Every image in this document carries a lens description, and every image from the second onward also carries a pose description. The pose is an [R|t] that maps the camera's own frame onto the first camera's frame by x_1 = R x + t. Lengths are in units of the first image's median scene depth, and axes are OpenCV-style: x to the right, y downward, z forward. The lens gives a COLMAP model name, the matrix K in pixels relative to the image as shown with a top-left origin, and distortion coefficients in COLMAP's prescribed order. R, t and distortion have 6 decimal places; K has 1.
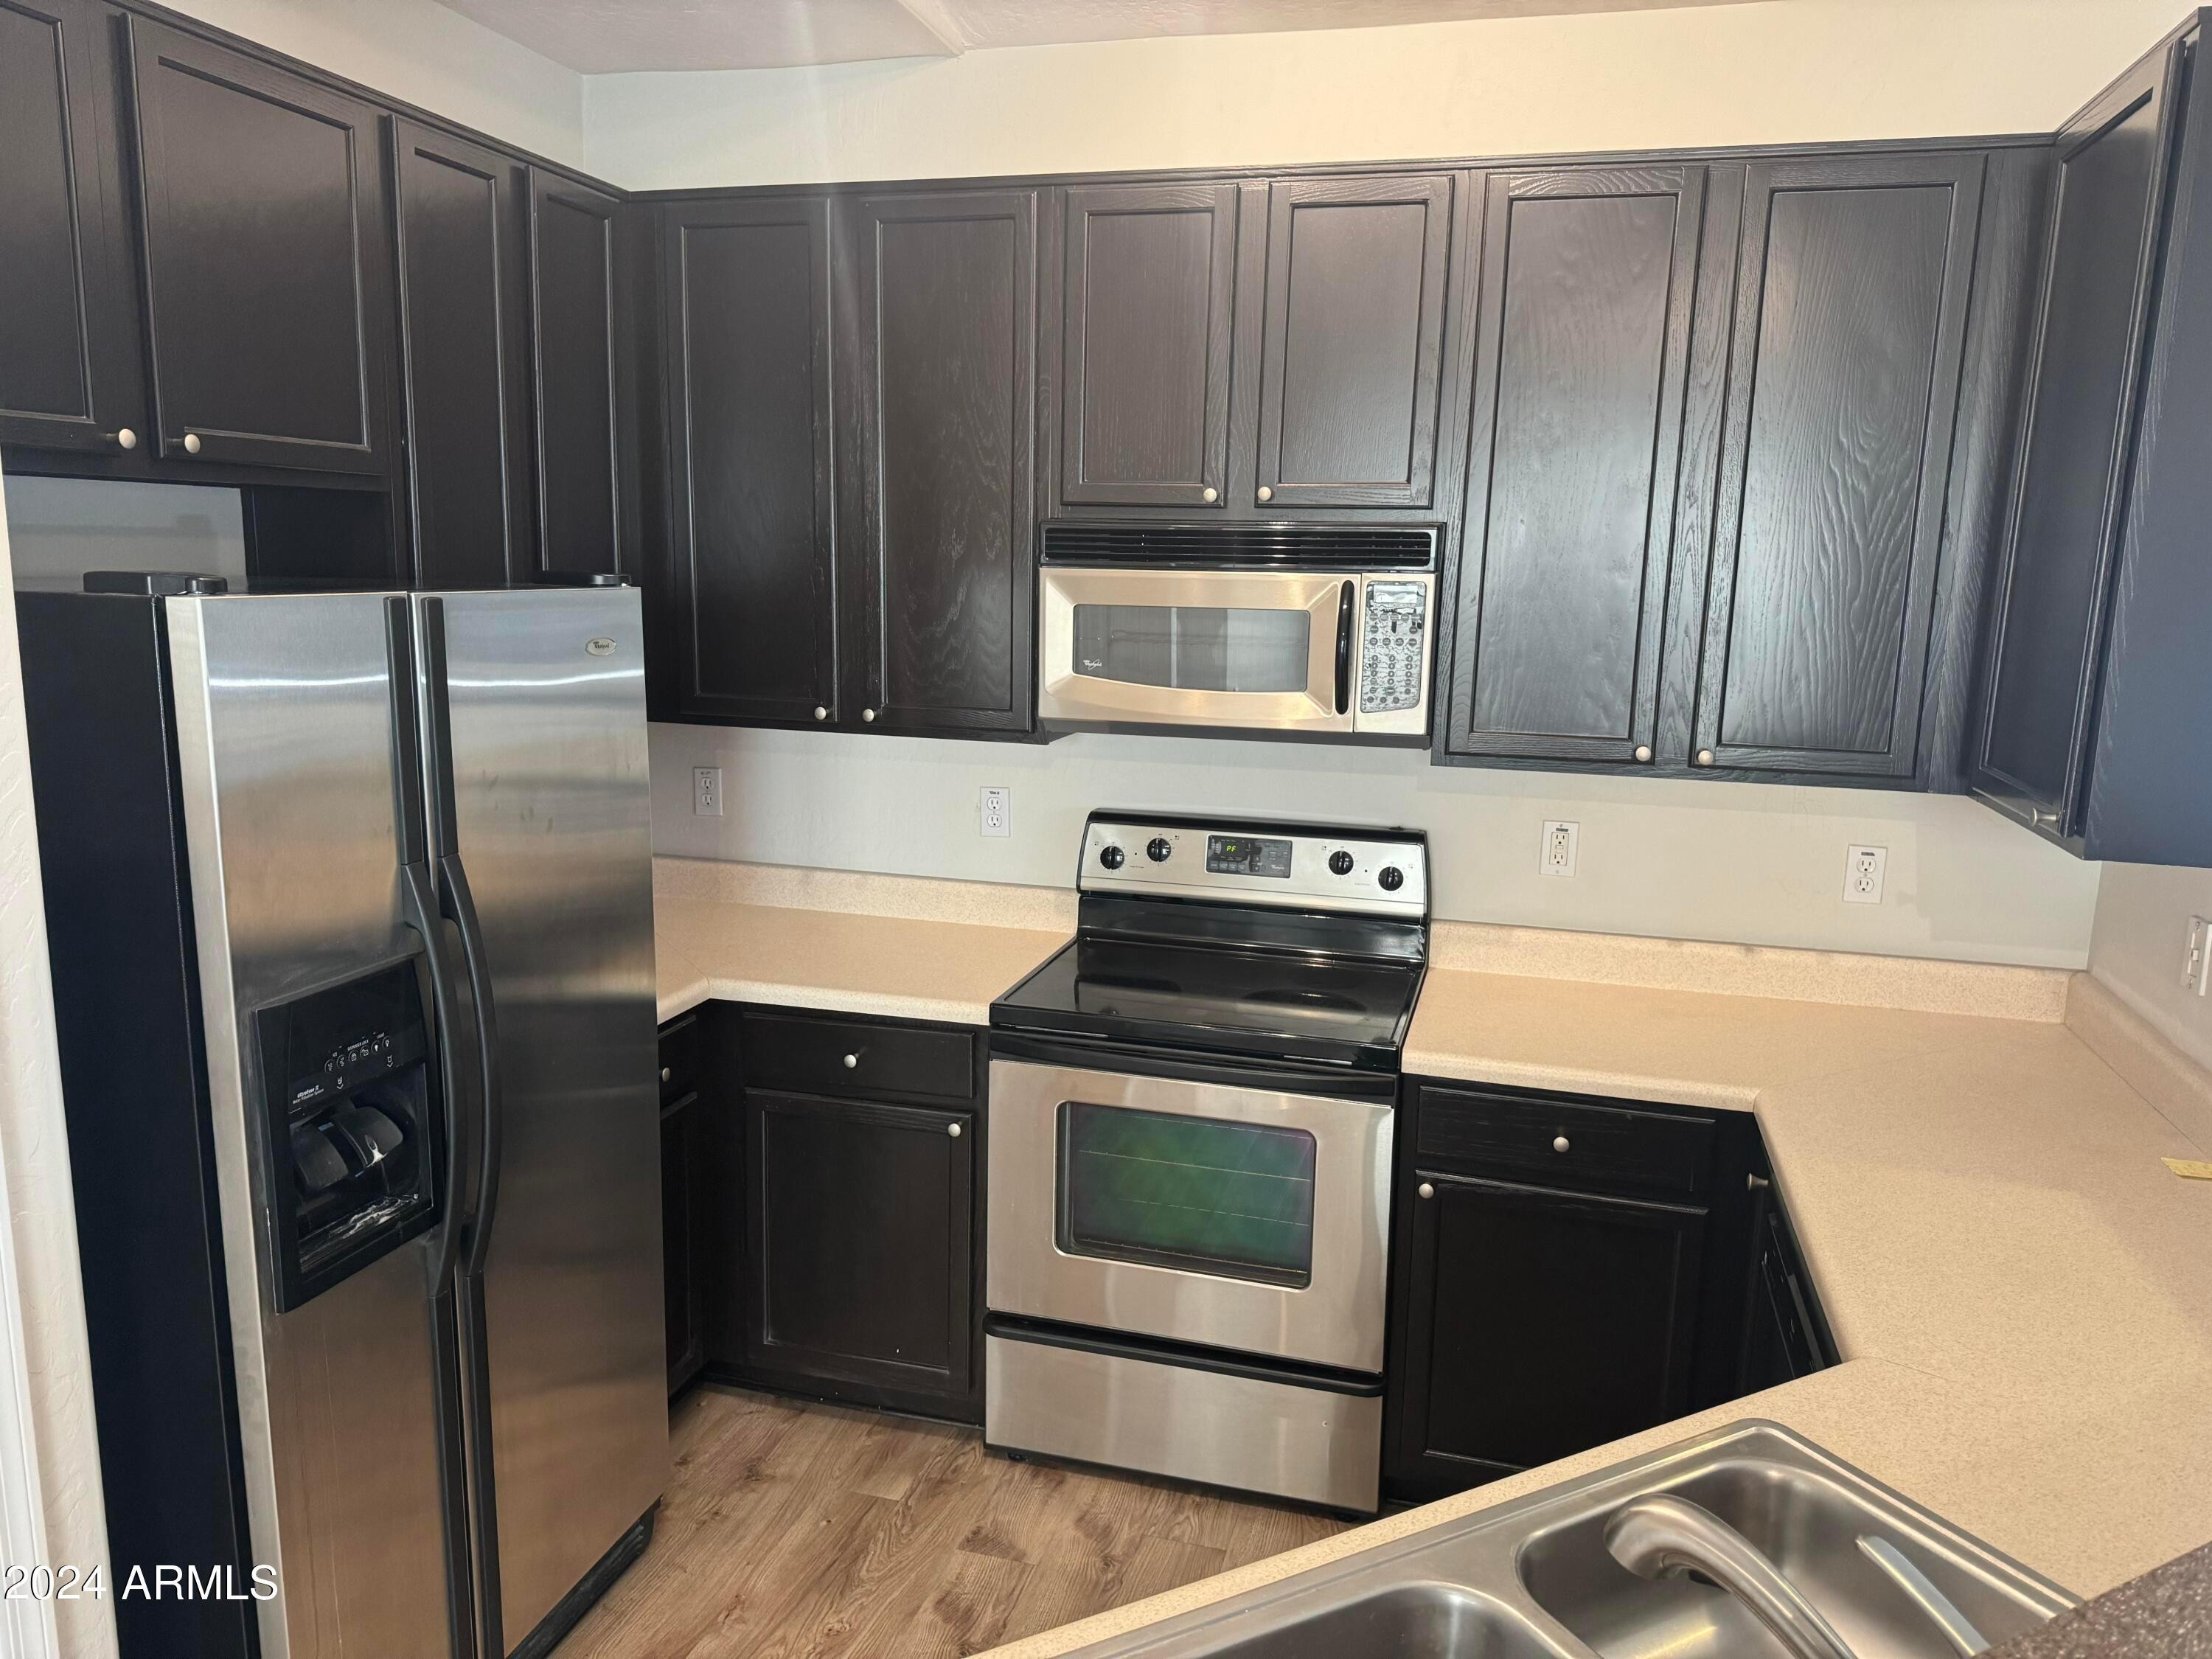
lens RADIAL K [[1565.0, 0, 1097.1], [0, 1565.0, 832.7], [0, 0, 1]] dist [0.068184, -0.079710]
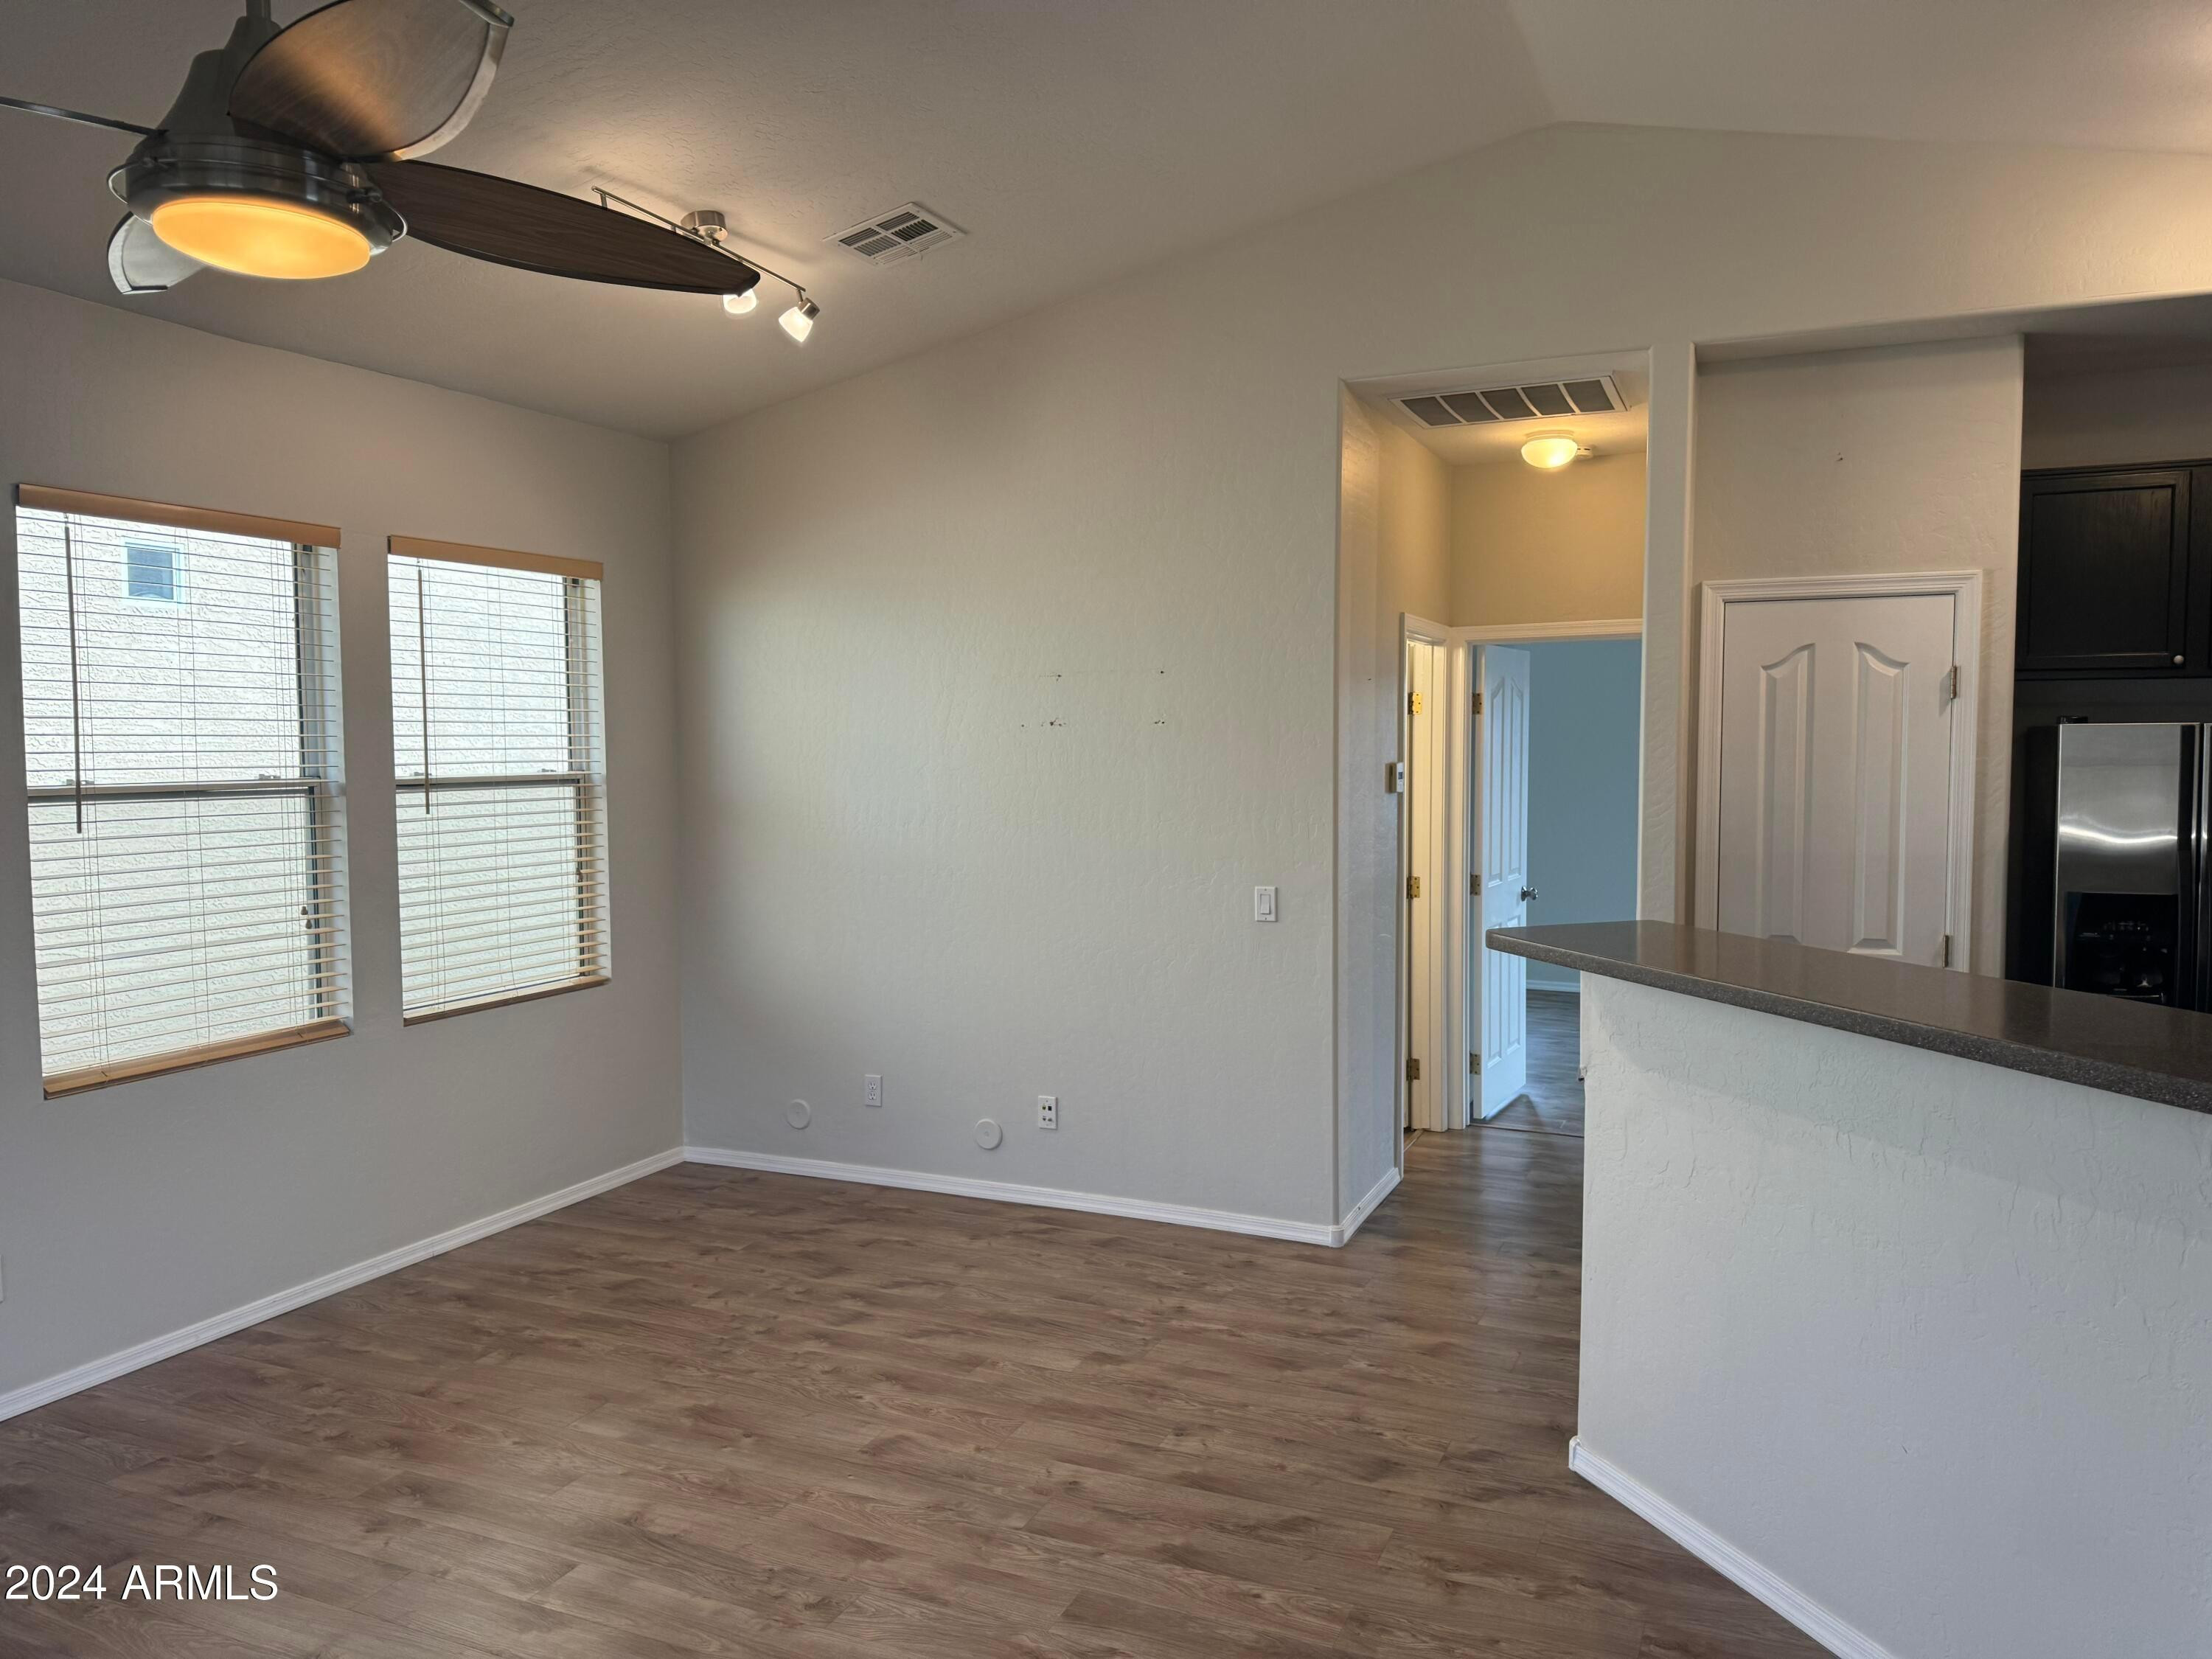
lens RADIAL K [[1555.8, 0, 1111.4], [0, 1555.8, 833.8], [0, 0, 1]] dist [0.060819, -0.074259]
pose [[-0.124382, 0.041017, -0.991386, 1.205966], [-0.169939, 0.983502, 0.062012, 0.072542], [0.977573, 0.176188, -0.115359, -0.105029]]
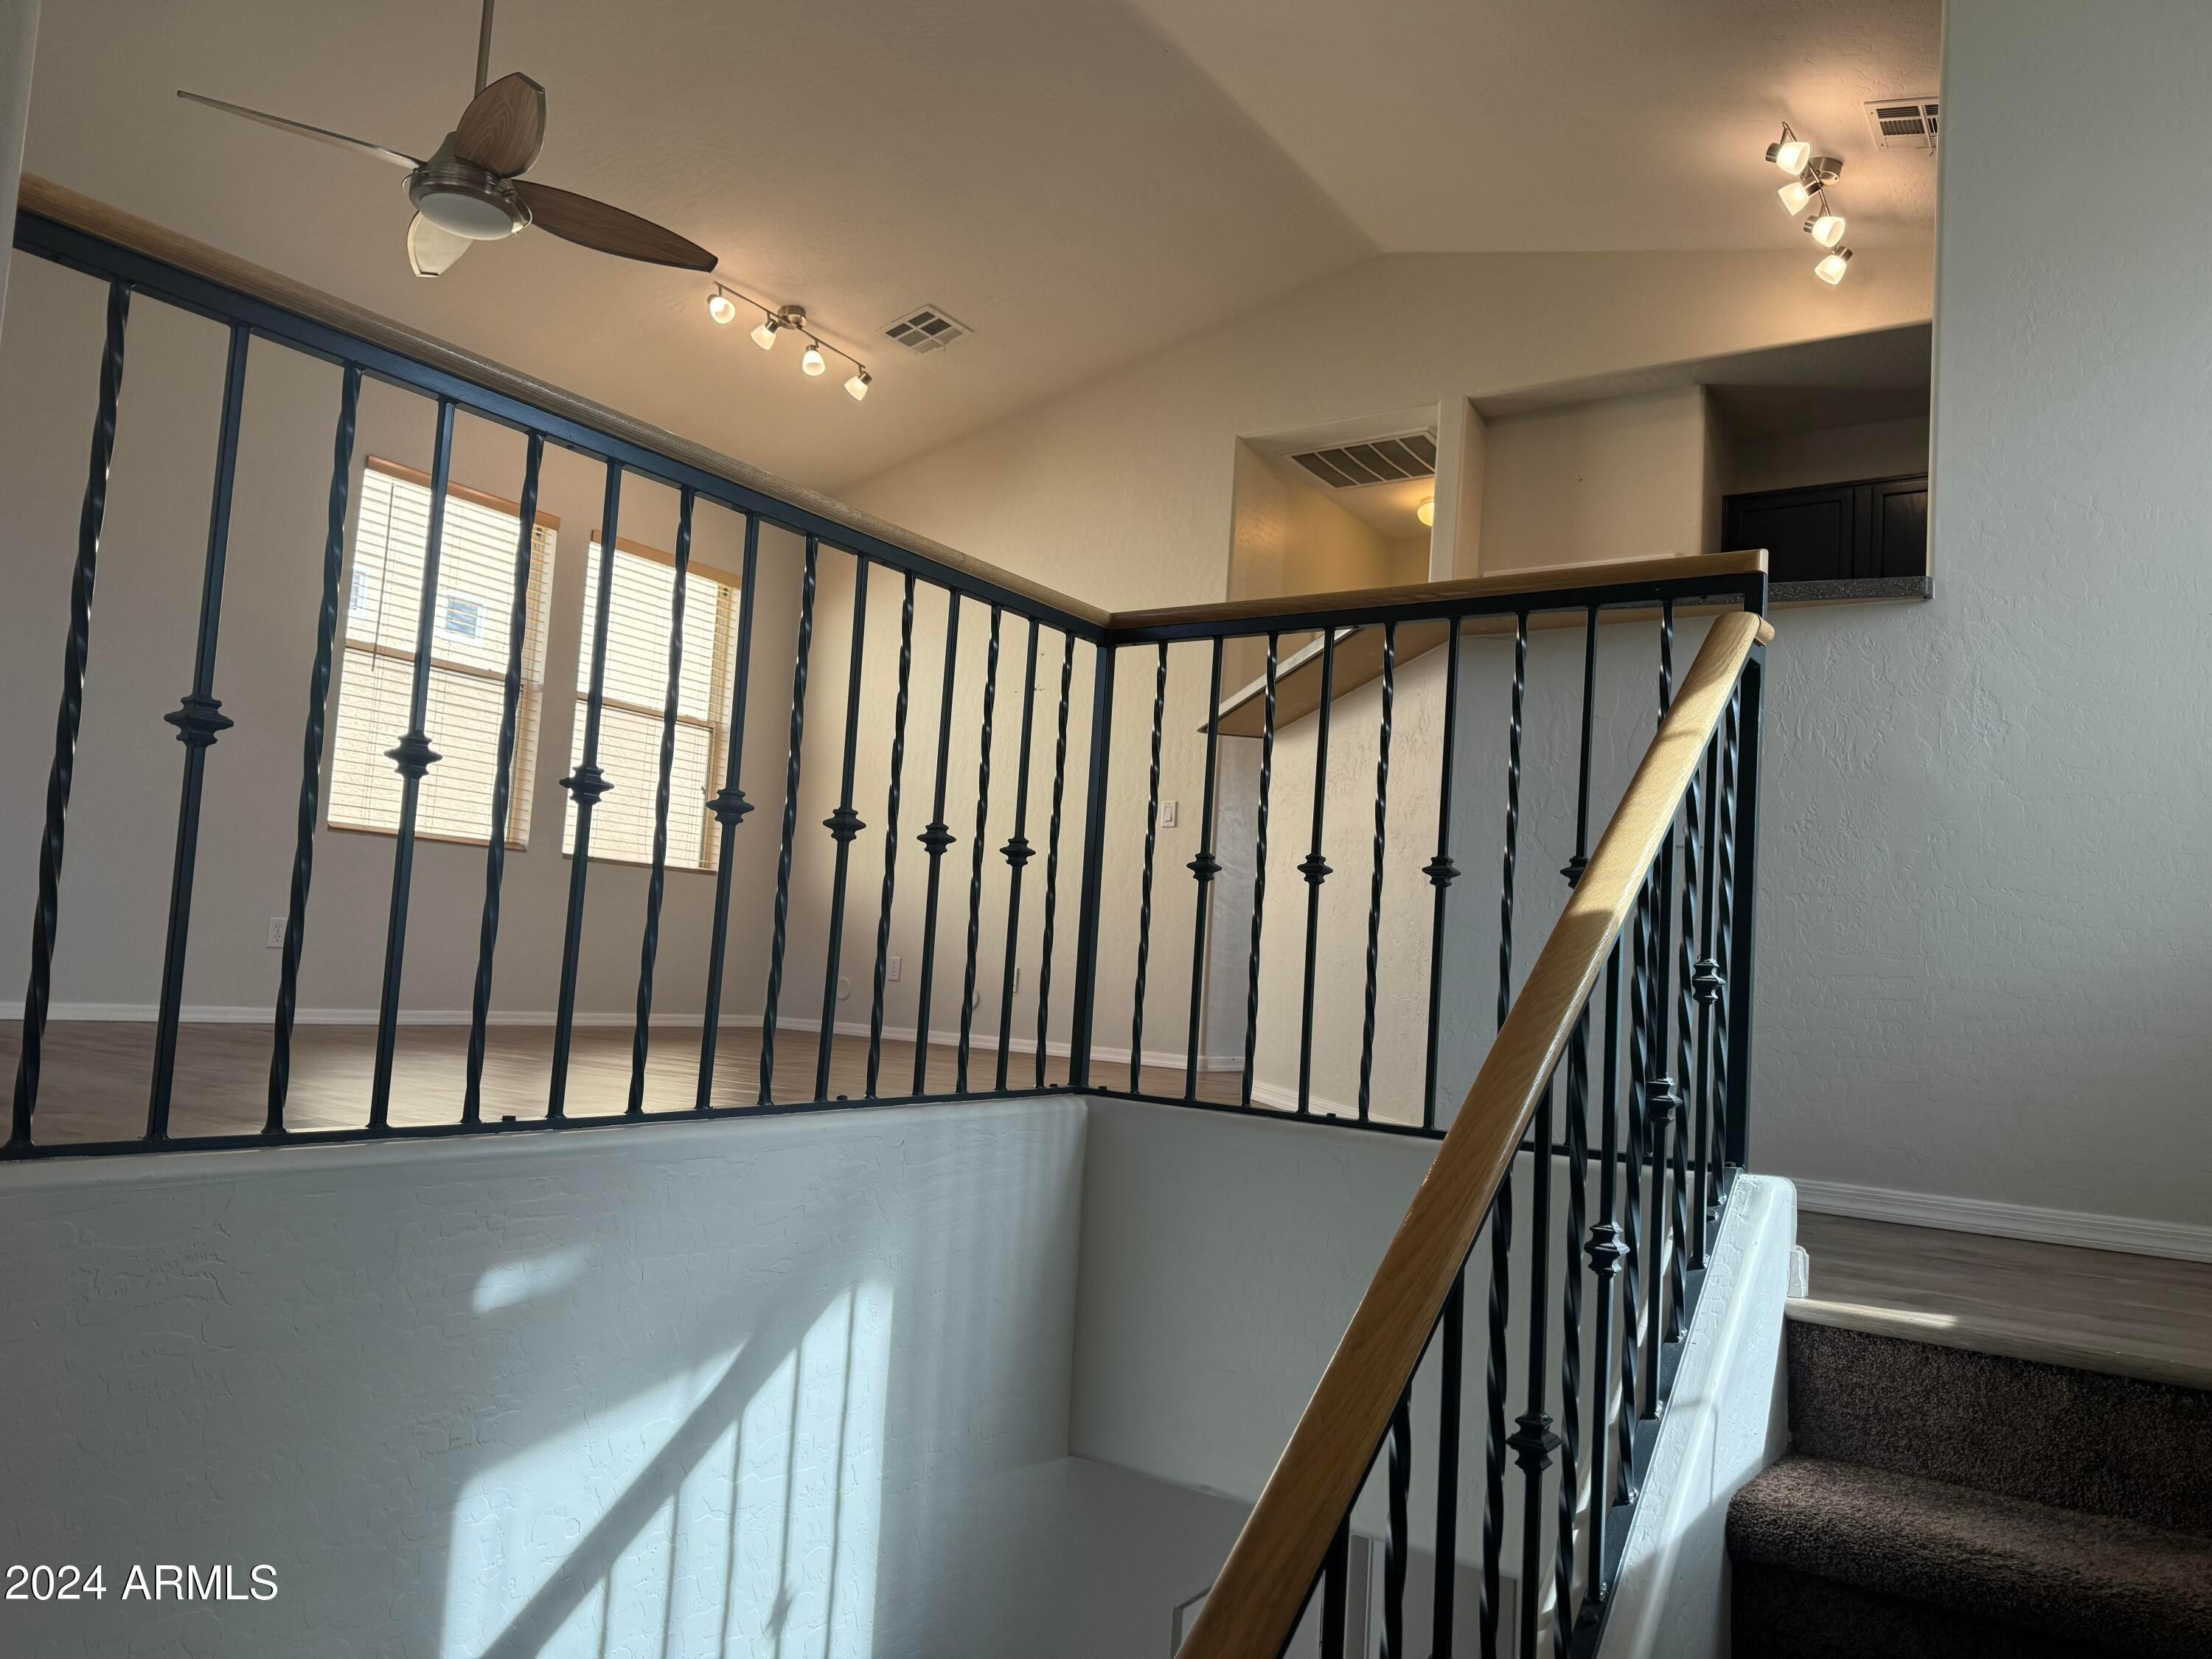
lens RADIAL K [[1565.0, 0, 1097.1], [0, 1565.0, 832.7], [0, 0, 1]] dist [0.068184, -0.079710]
pose [[-0.295890, -0.131866, -0.946076, 1.684211], [-0.231278, 0.970847, -0.062985, 0.416305], [0.926801, 0.200170, -0.317761, 0.502009]]
